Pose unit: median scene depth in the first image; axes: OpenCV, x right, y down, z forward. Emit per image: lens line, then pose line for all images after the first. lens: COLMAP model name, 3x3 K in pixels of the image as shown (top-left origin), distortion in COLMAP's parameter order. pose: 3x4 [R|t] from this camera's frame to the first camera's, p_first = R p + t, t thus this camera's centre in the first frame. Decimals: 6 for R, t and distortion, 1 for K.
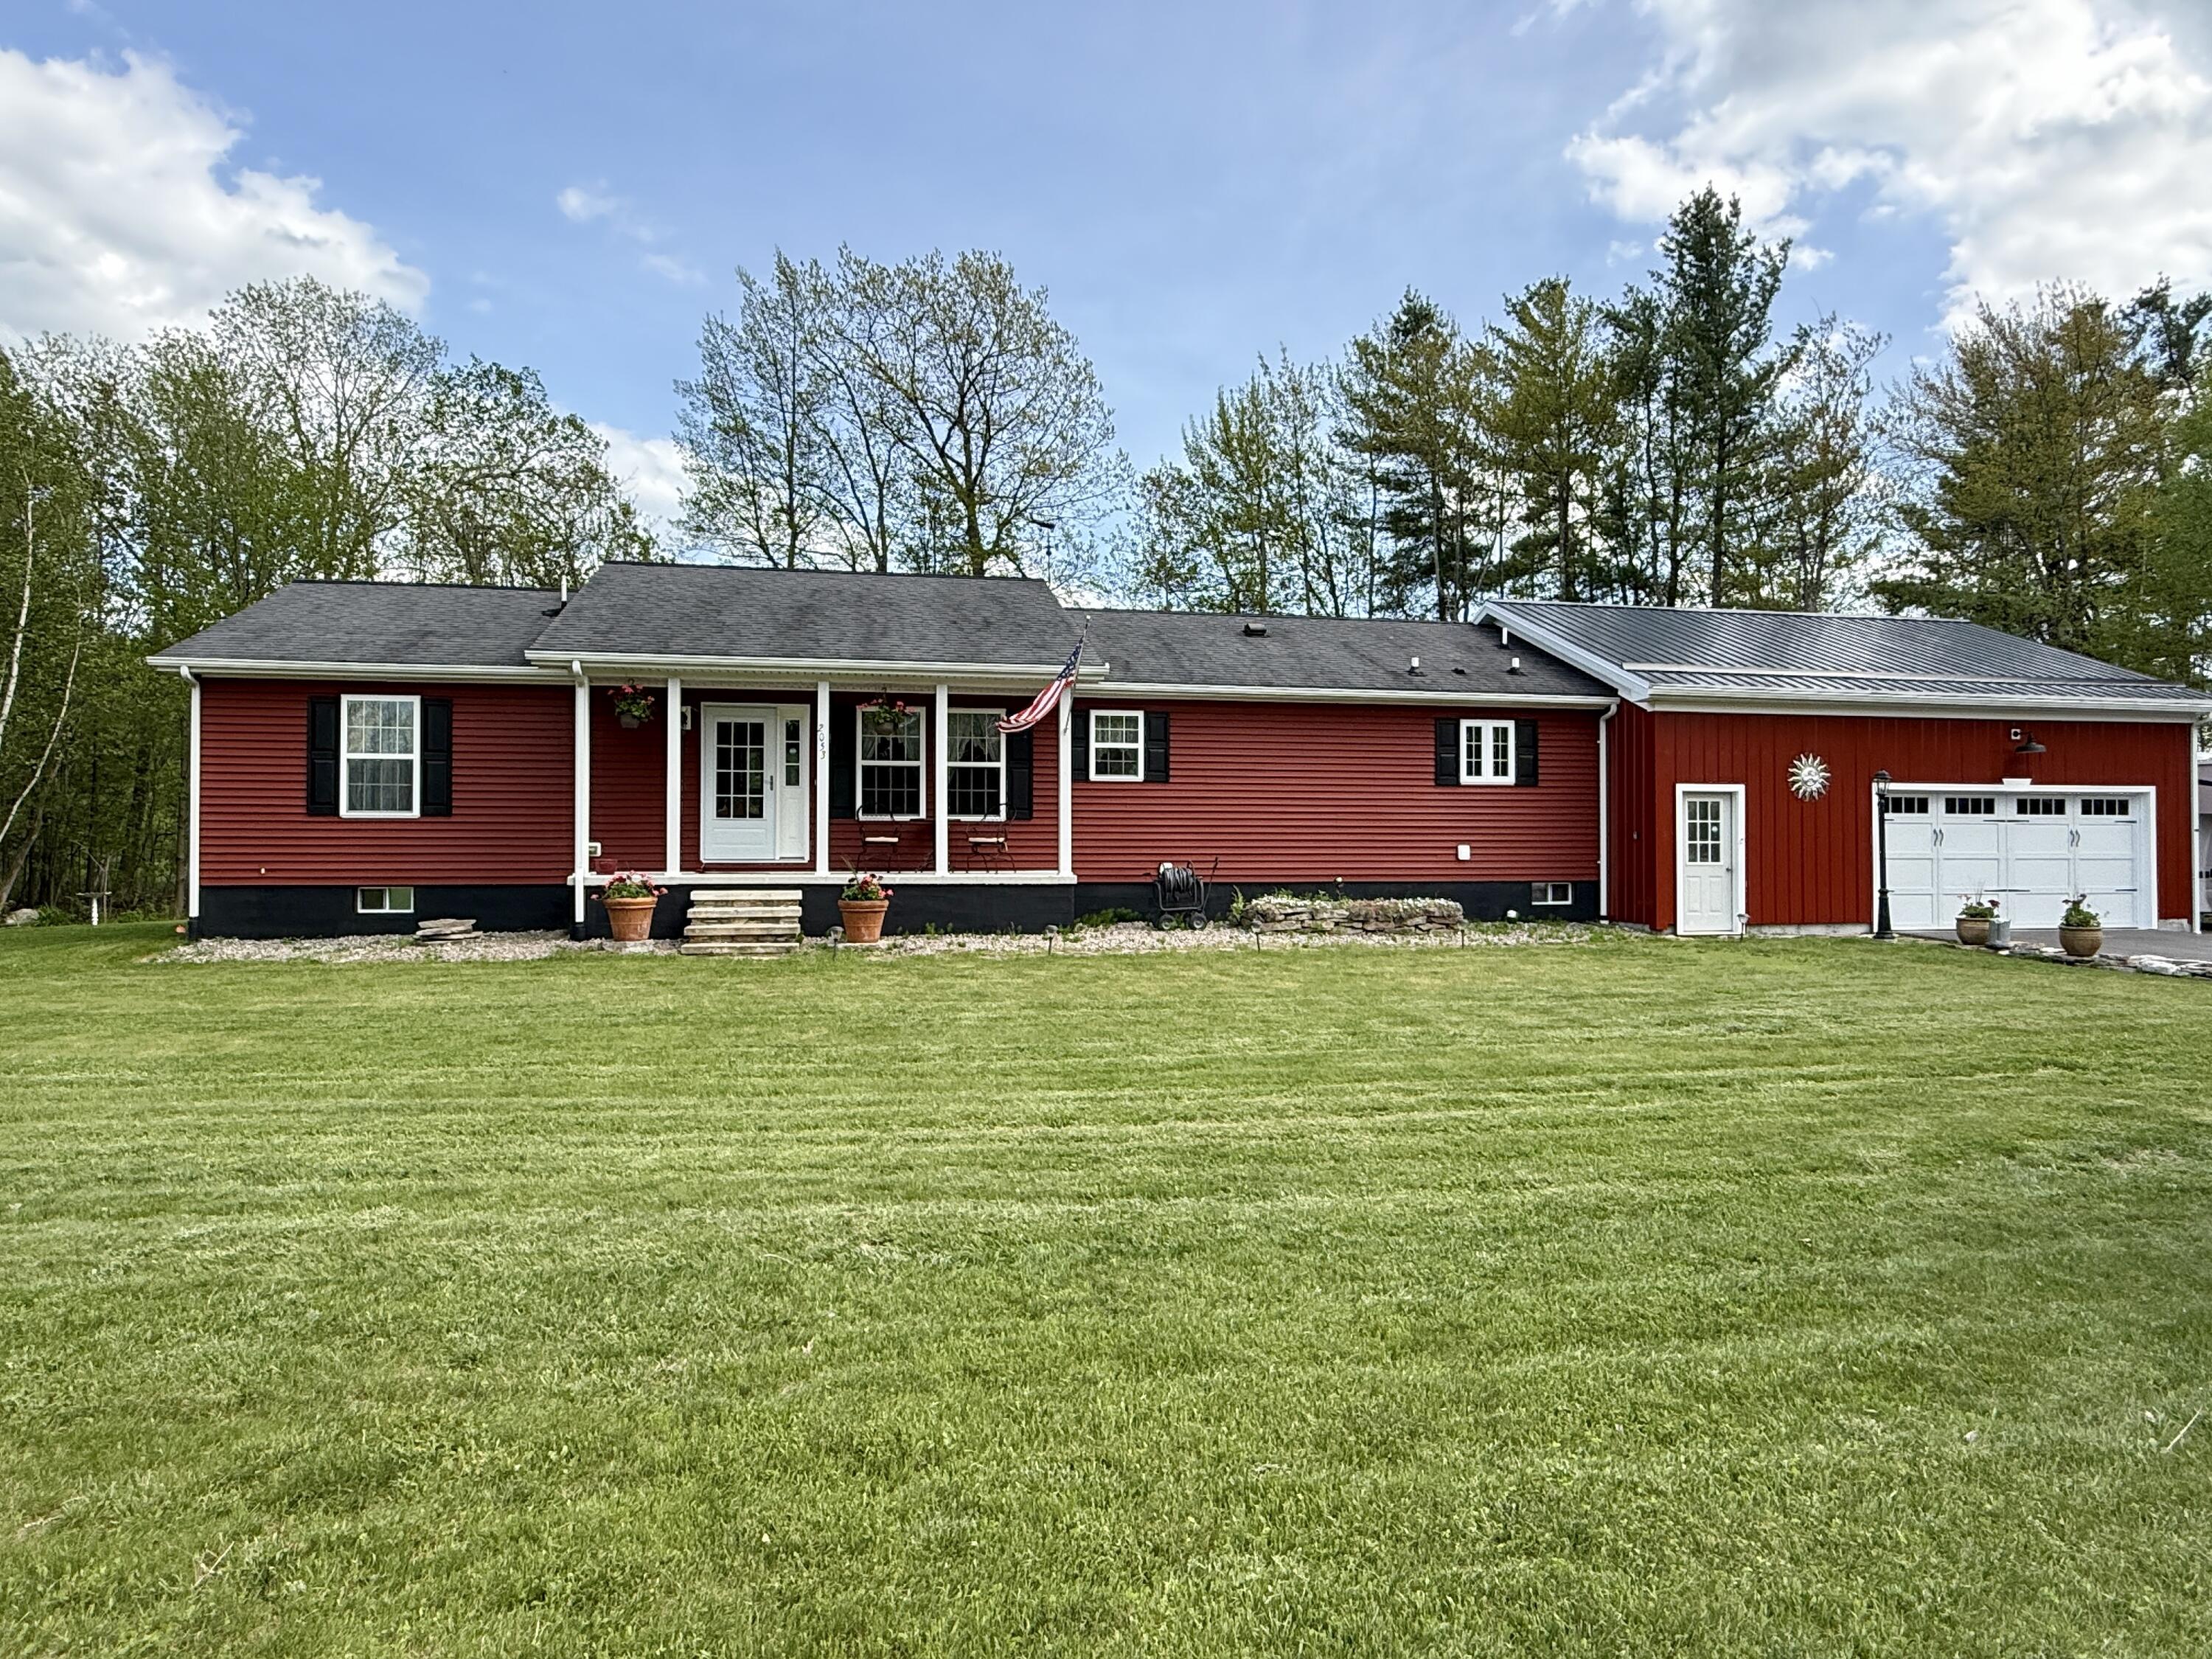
lens RADIAL K [[1293.6, 0, 1106.0], [0, 1293.6, 829.5], [0, 0, 1]] dist [0.002054, -0.001233]
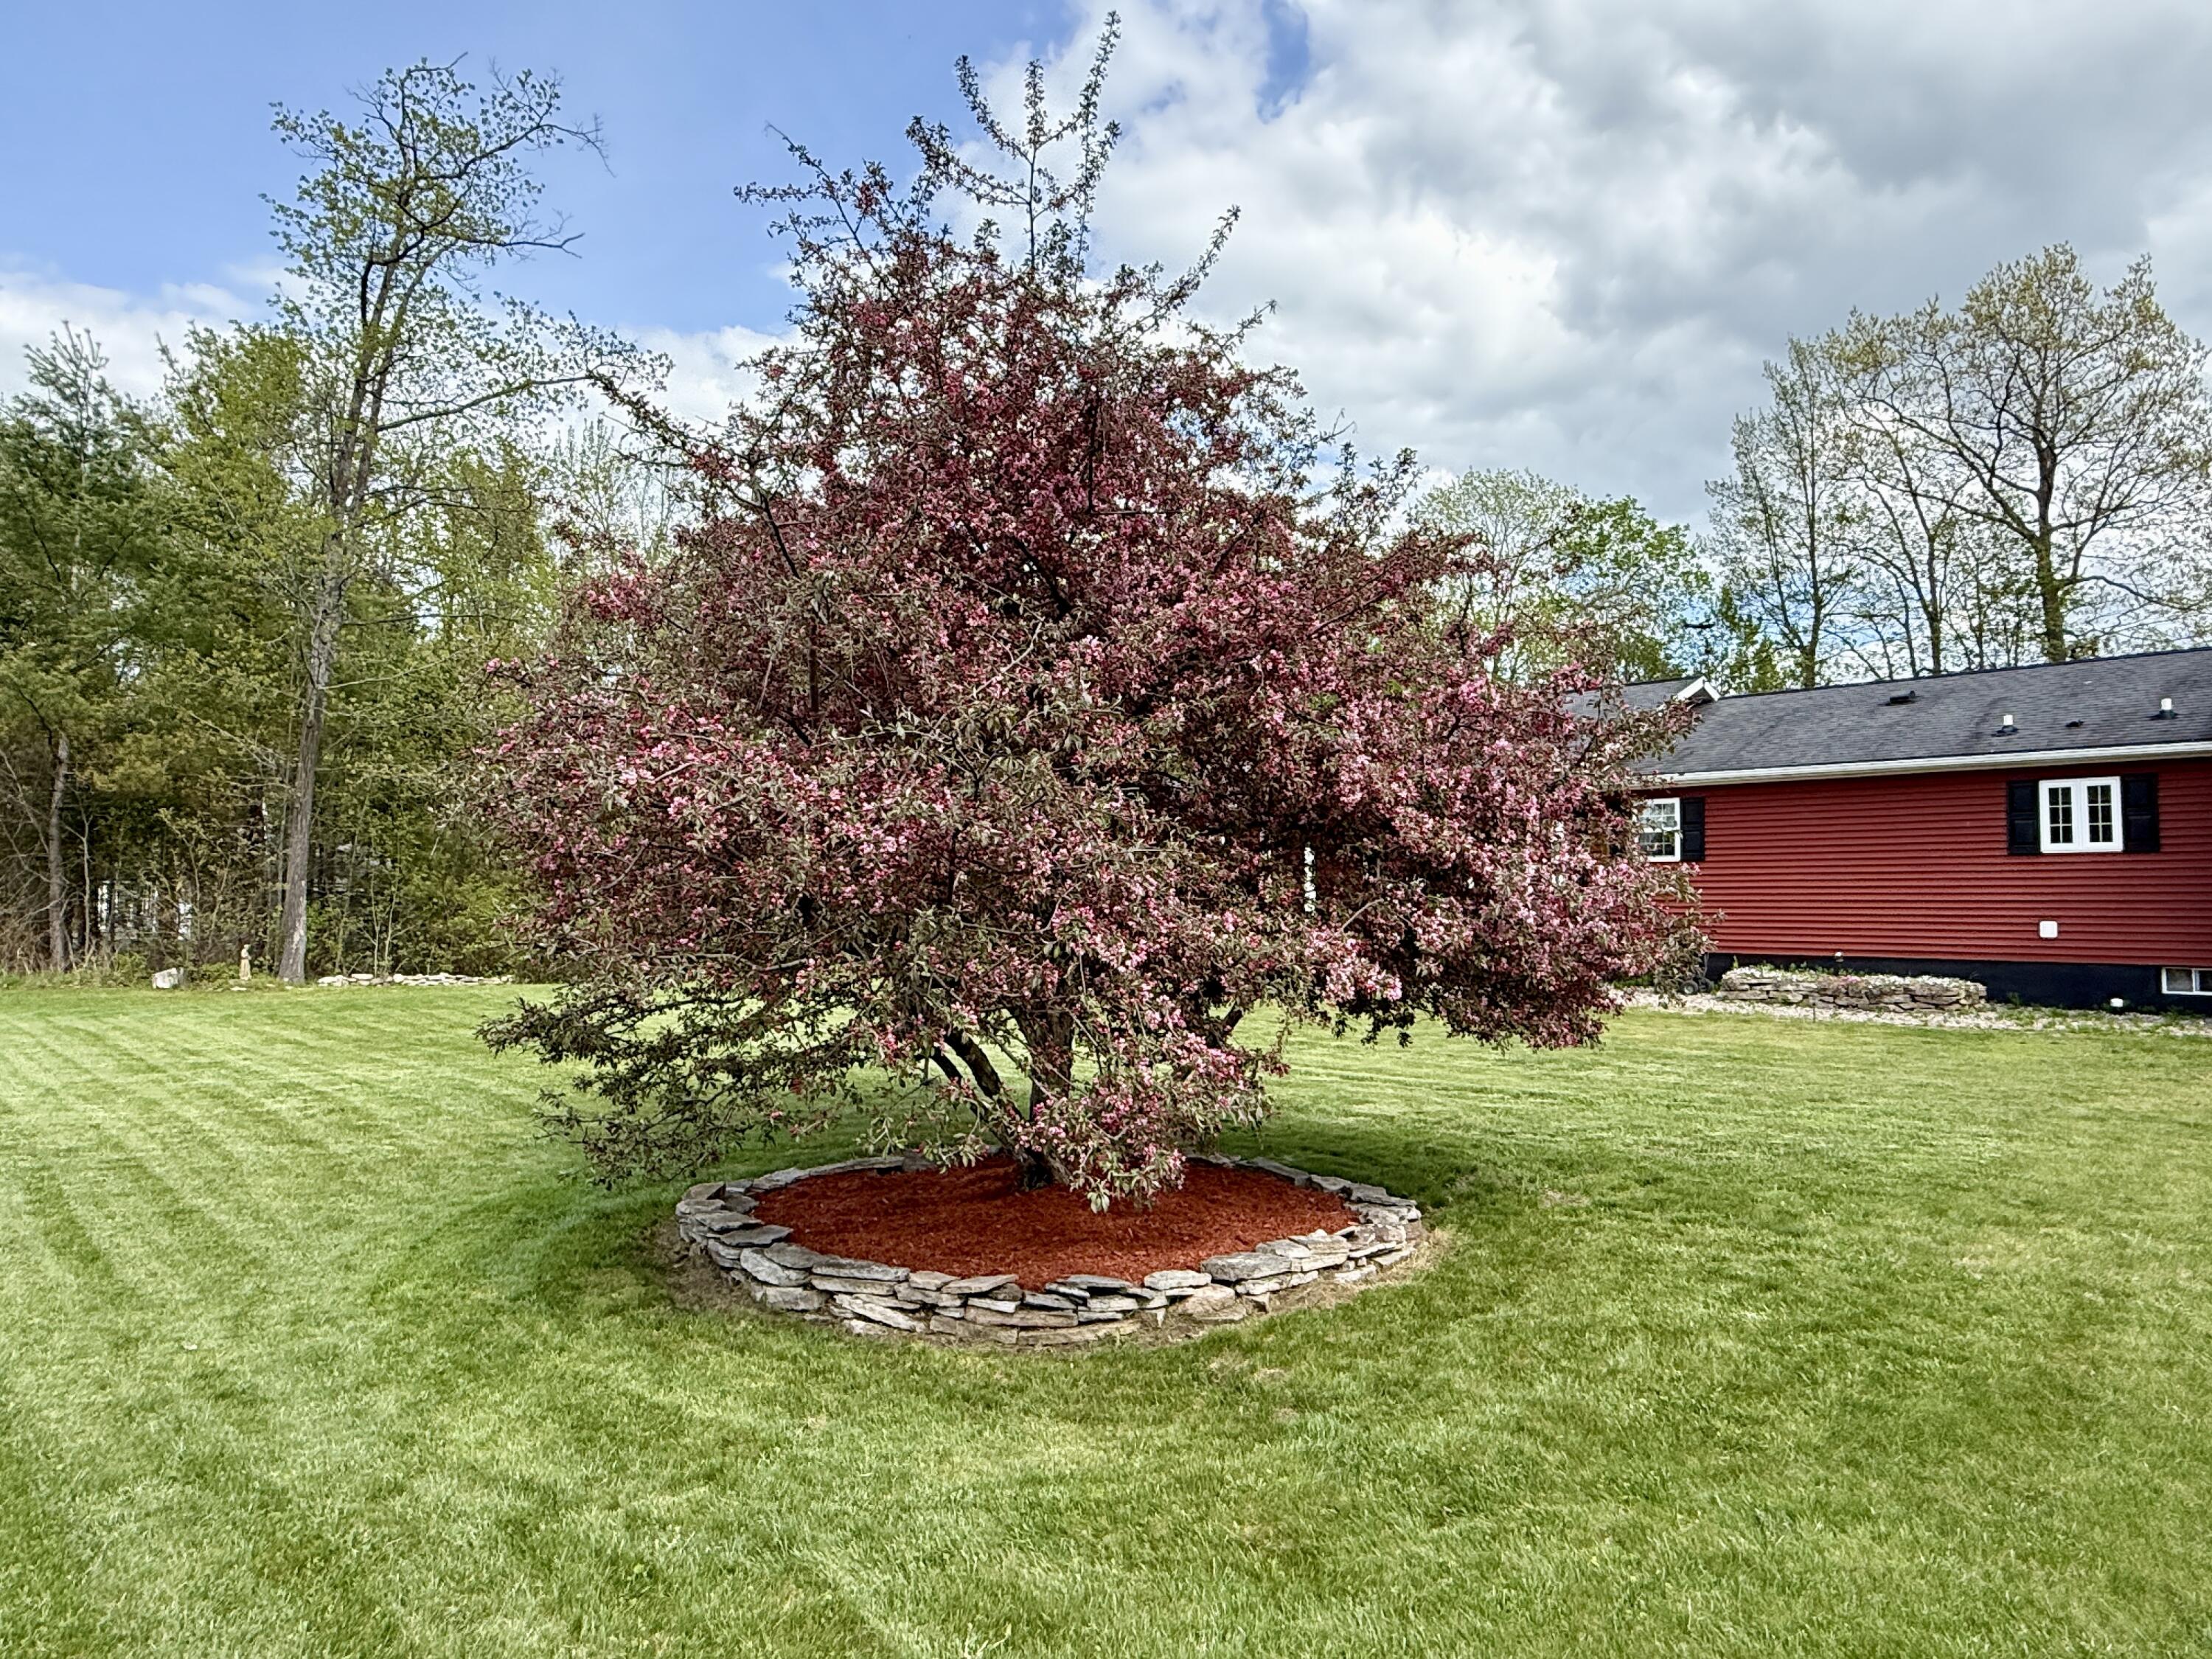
lens RADIAL K [[1382.0, 0, 1106.0], [0, 1382.0, 829.5], [0, 0, 1]] dist [0.001460, 0.001504]
pose [[0.551969, -0.045273, -0.832634, 0.747615], [0.007209, 0.998747, -0.049527, -0.008980], [0.833833, 0.021335, 0.551604, -0.071648]]
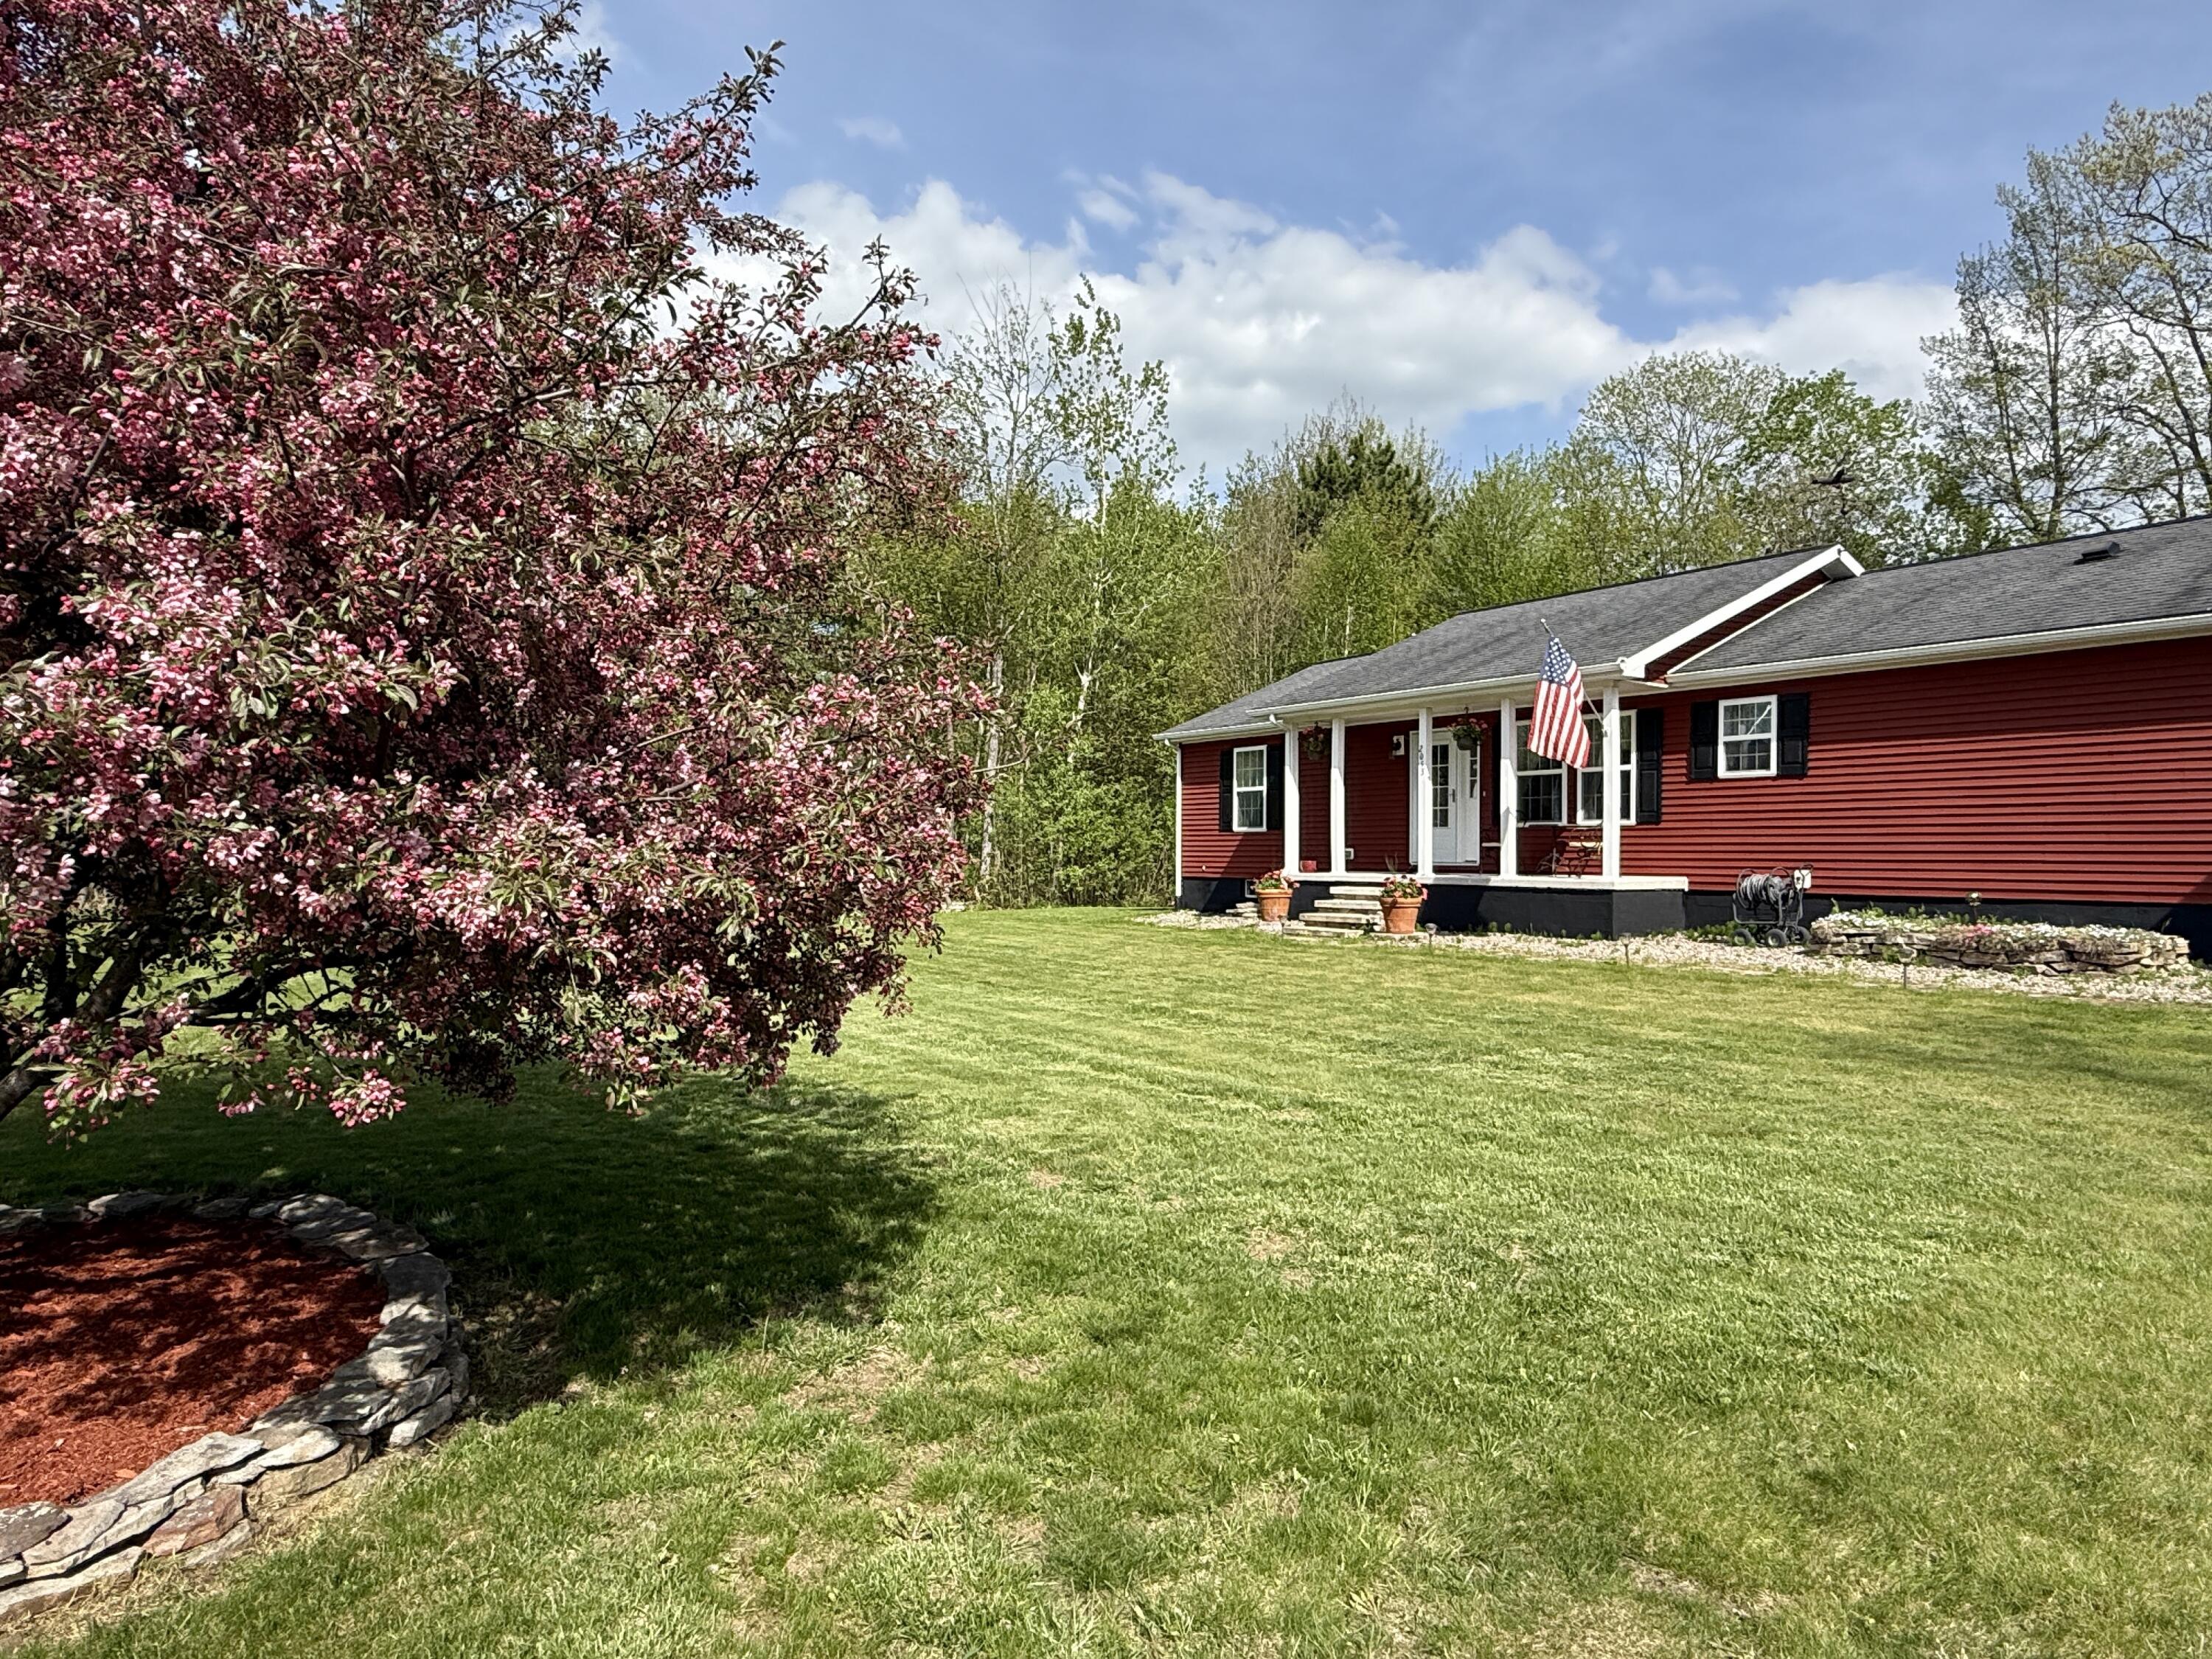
lens RADIAL K [[1362.4, 0, 1106.0], [0, 1362.4, 829.5], [0, 0, 1]] dist [0.005089, -0.001148]
pose [[0.402988, -0.015983, -0.915066, 0.679978], [0.009307, 0.999867, -0.013366, 0.006473], [0.915158, -0.003131, 0.403084, 0.221225]]
